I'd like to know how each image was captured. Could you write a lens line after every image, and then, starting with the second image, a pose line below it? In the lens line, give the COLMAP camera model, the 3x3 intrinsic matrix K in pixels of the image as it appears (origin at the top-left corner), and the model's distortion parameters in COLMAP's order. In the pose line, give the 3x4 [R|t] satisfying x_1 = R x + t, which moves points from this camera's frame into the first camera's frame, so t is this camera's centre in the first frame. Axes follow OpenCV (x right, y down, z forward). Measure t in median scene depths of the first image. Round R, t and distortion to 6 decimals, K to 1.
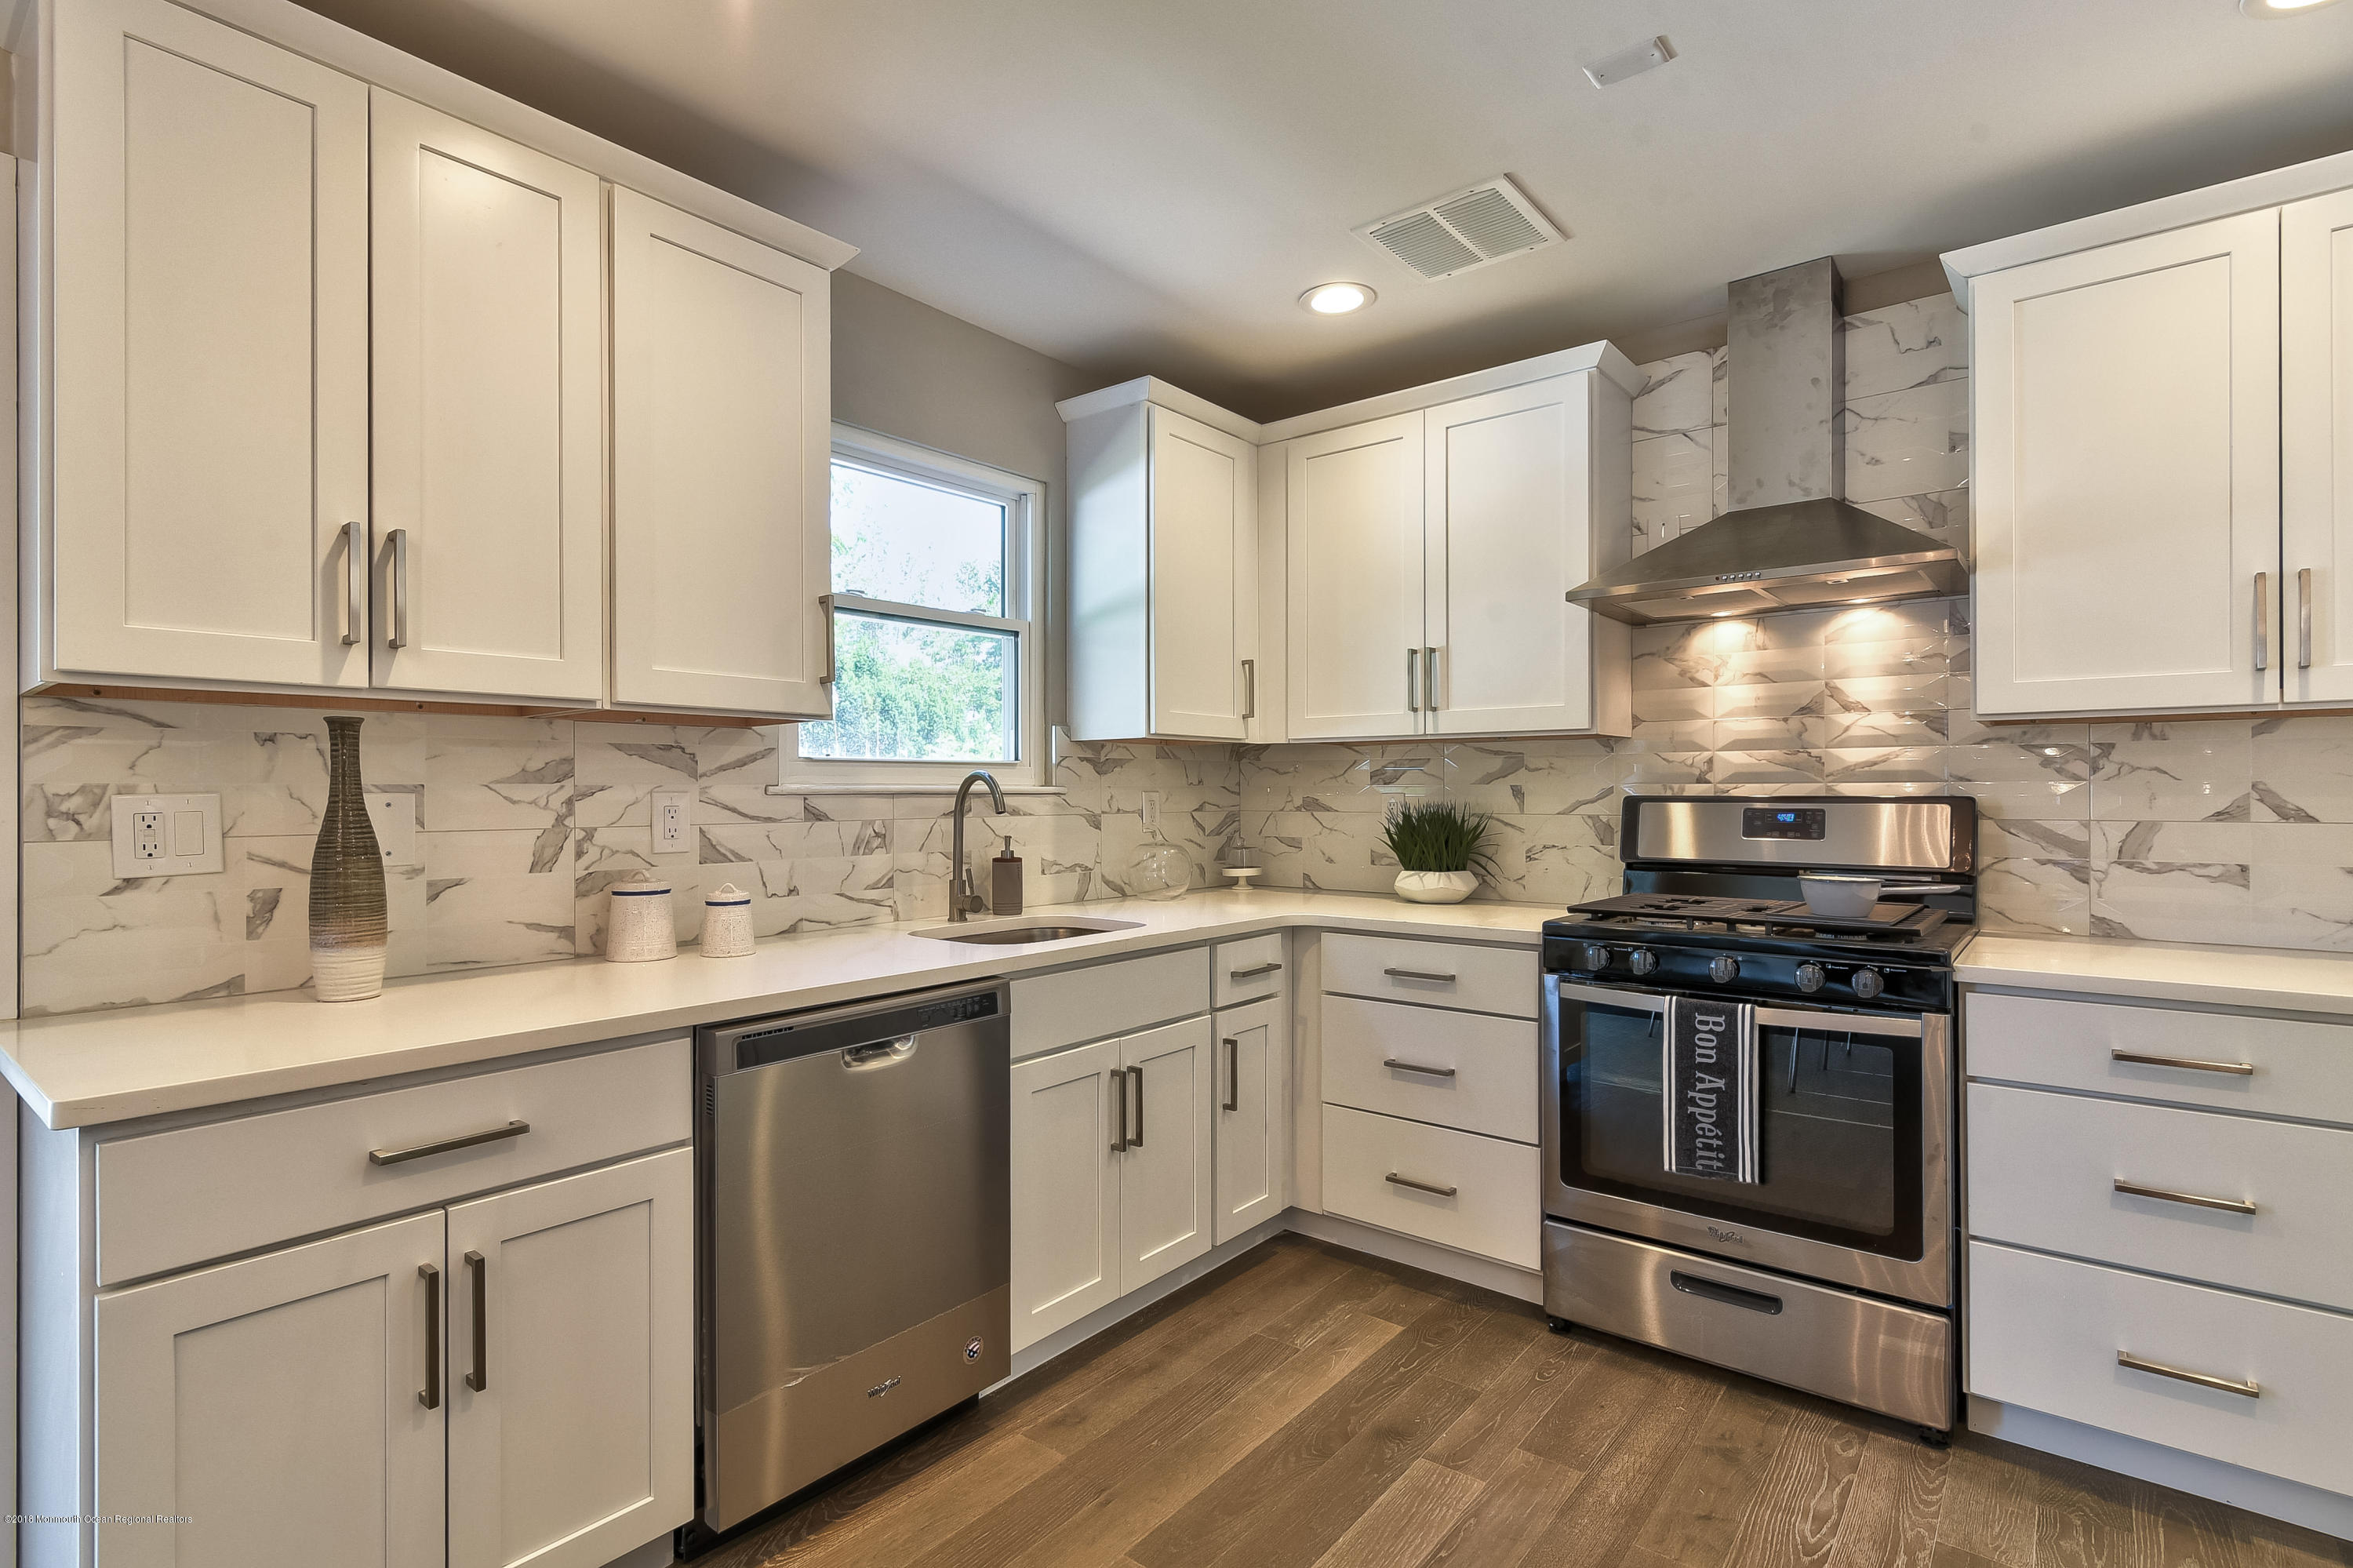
lens RADIAL K [[1131.2, 0, 1171.4], [0, 1131.2, 785.9], [0, 0, 1]] dist [-0.000209, -0.000390]
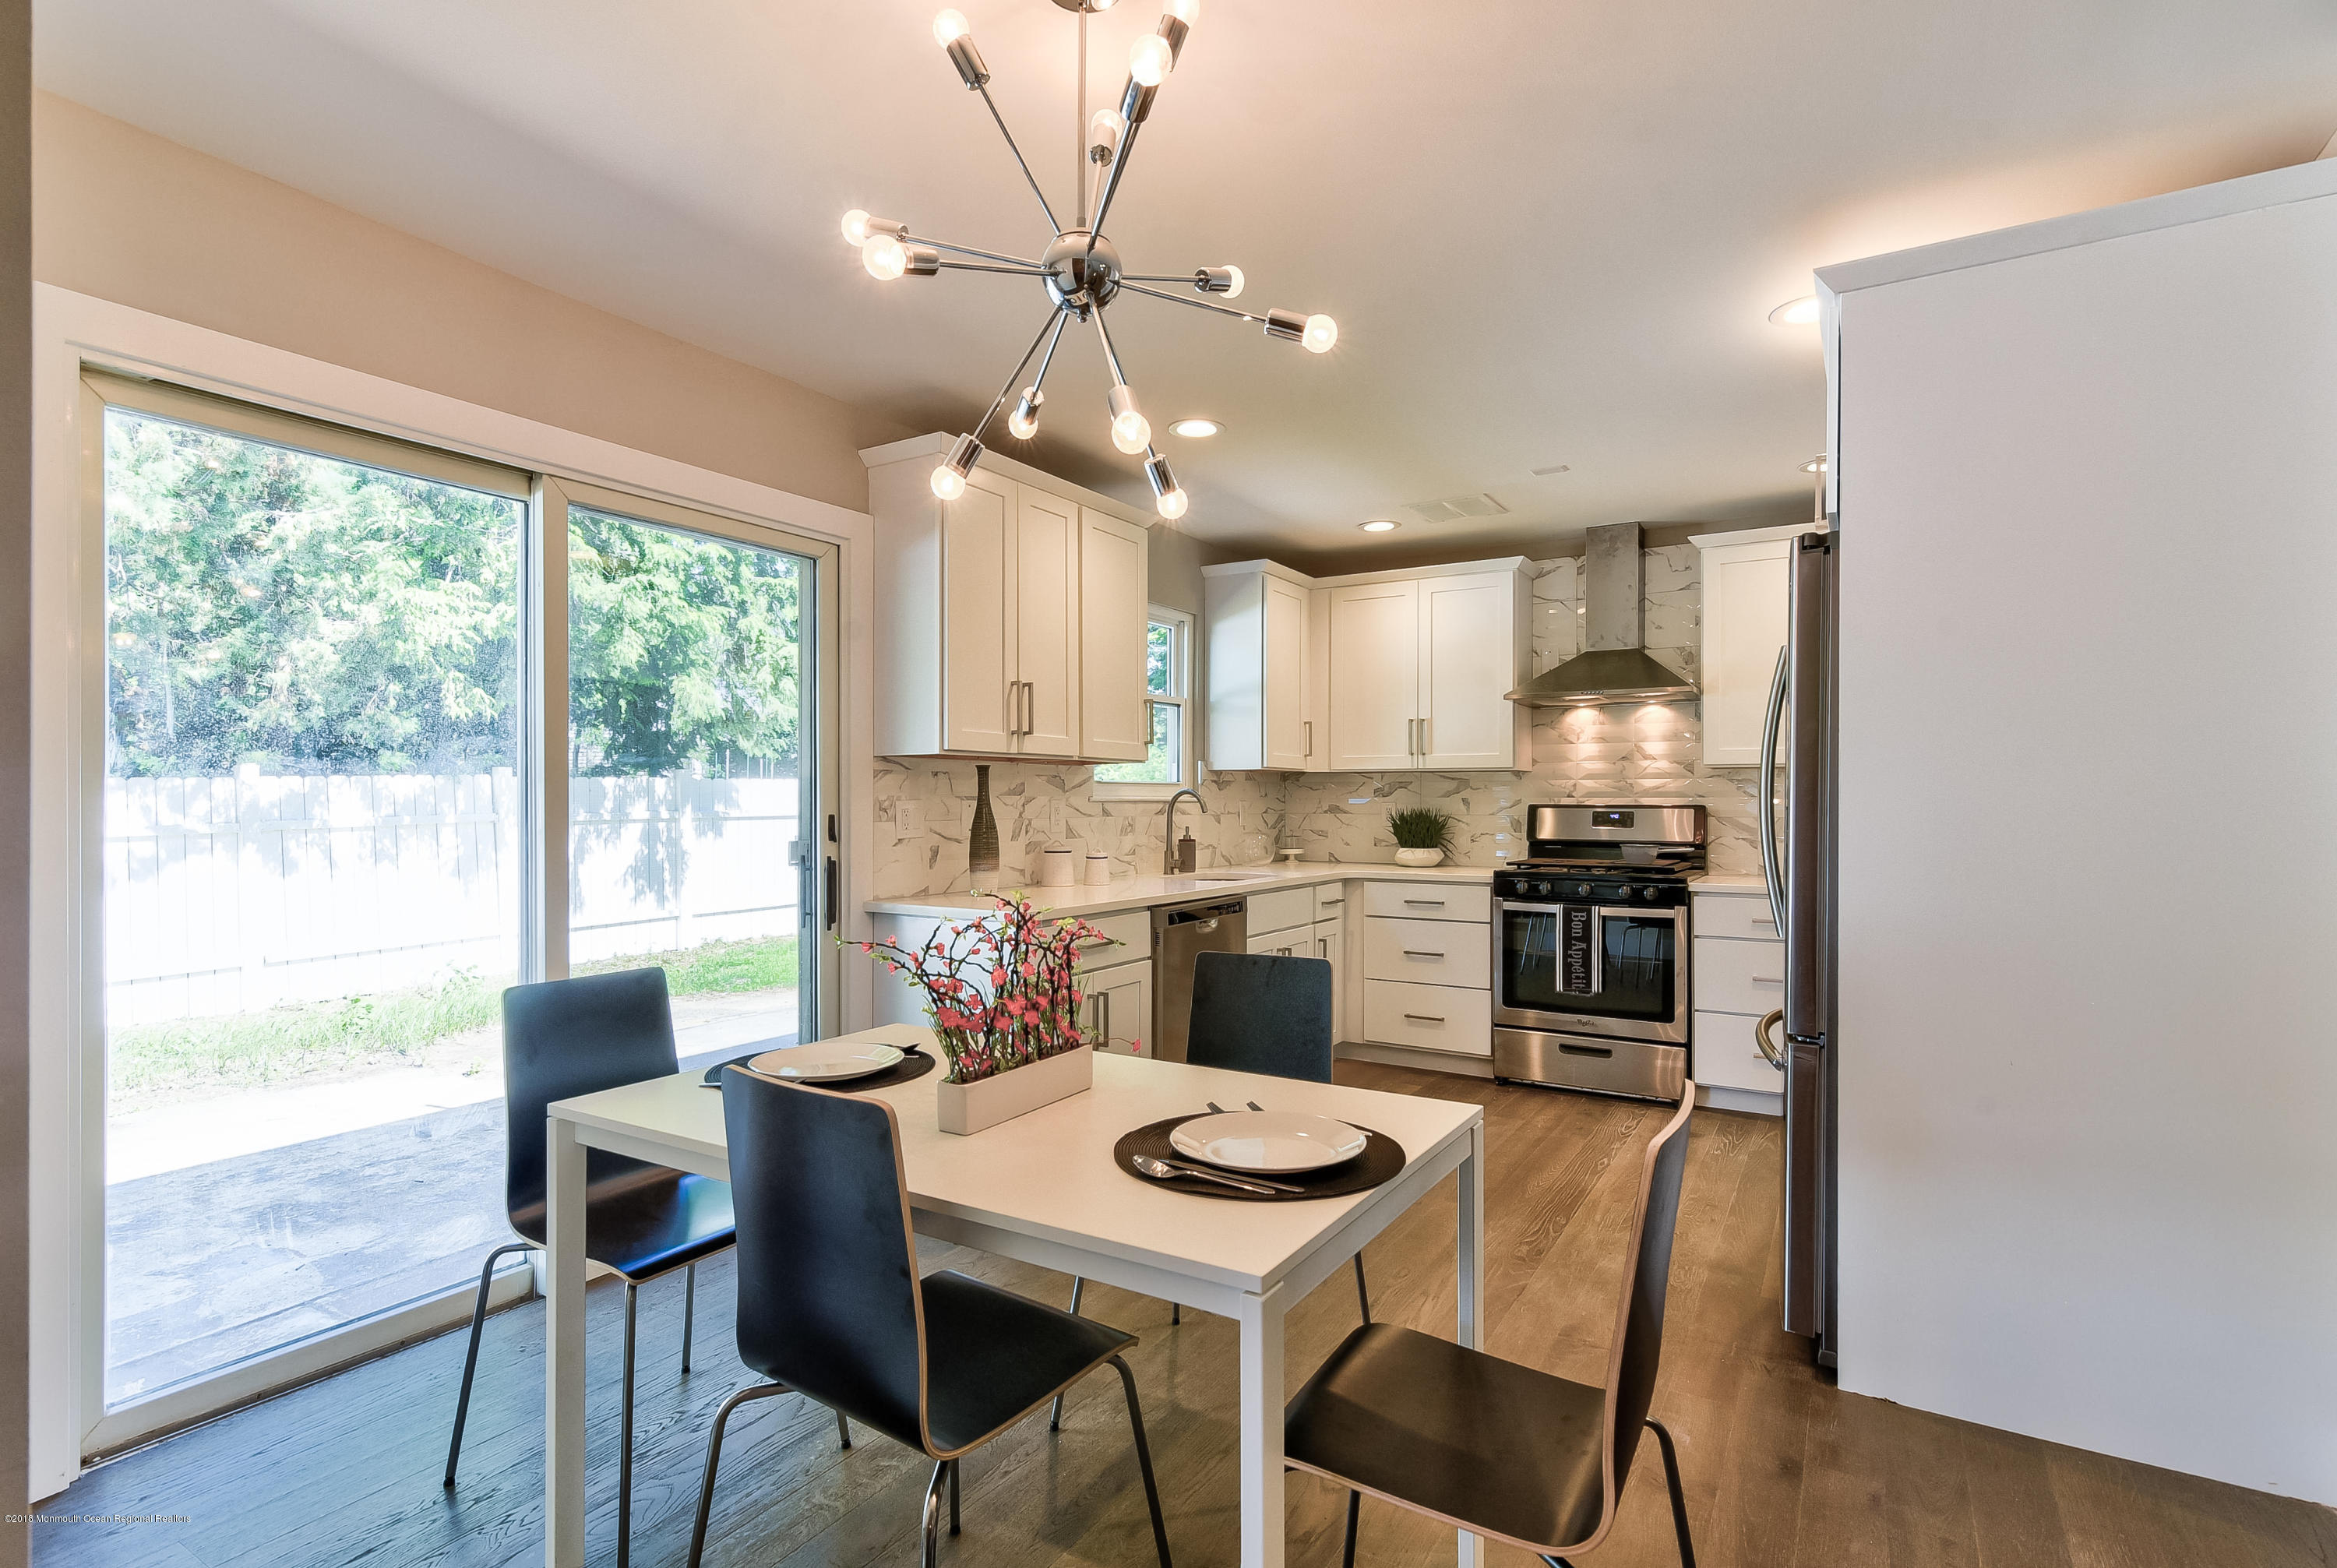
lens RADIAL K [[1123.4, 0, 1172.4], [0, 1123.4, 792.7], [0, 0, 1]] dist [-0.000209, -0.000390]
pose [[0.992068, 0.004968, 0.125604, -0.430531], [-0.004770, 0.999987, -0.001882, -0.003953], [-0.125612, 0.001268, 0.992079, -0.779540]]
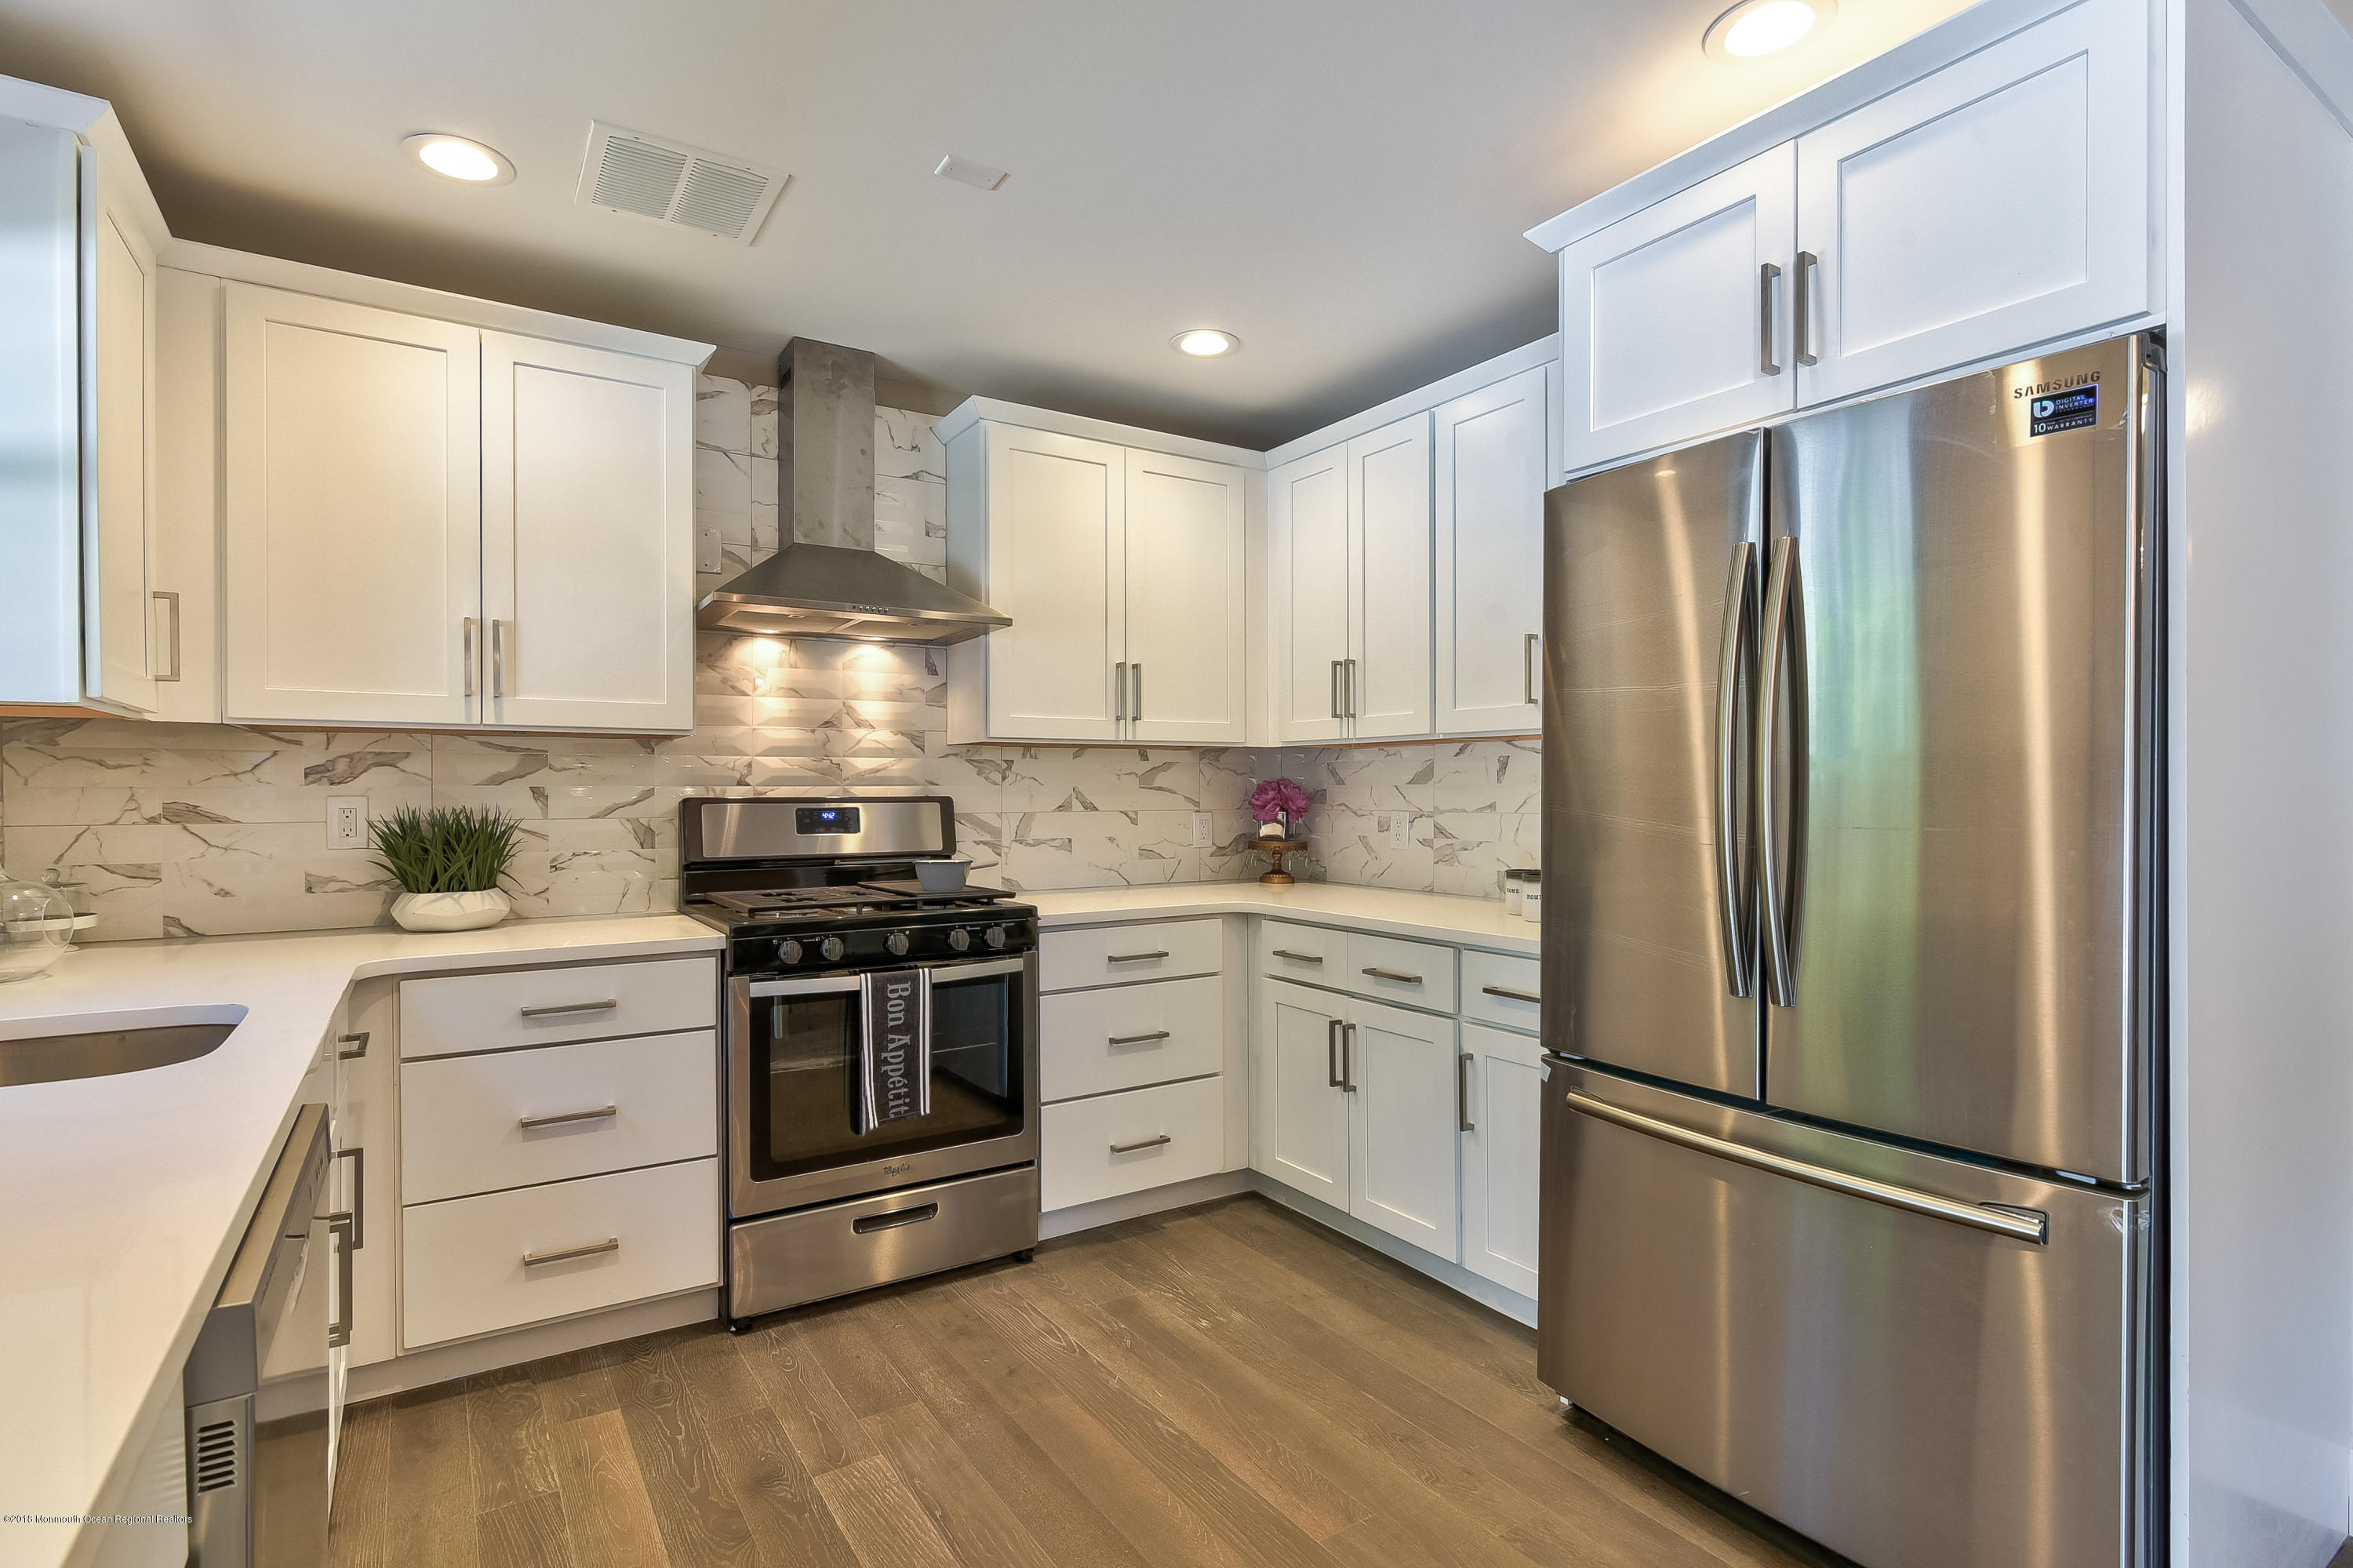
lens RADIAL K [[1131.2, 0, 1160.2], [0, 1131.2, 793.0], [0, 0, 1]] dist [-0.000209, -0.000390]
pose [[0.315154, 0.000443, 0.949040, -0.473464], [-0.001640, 0.999999, 0.000077, 0.004320], [-0.949039, -0.001581, 0.315154, 0.321135]]
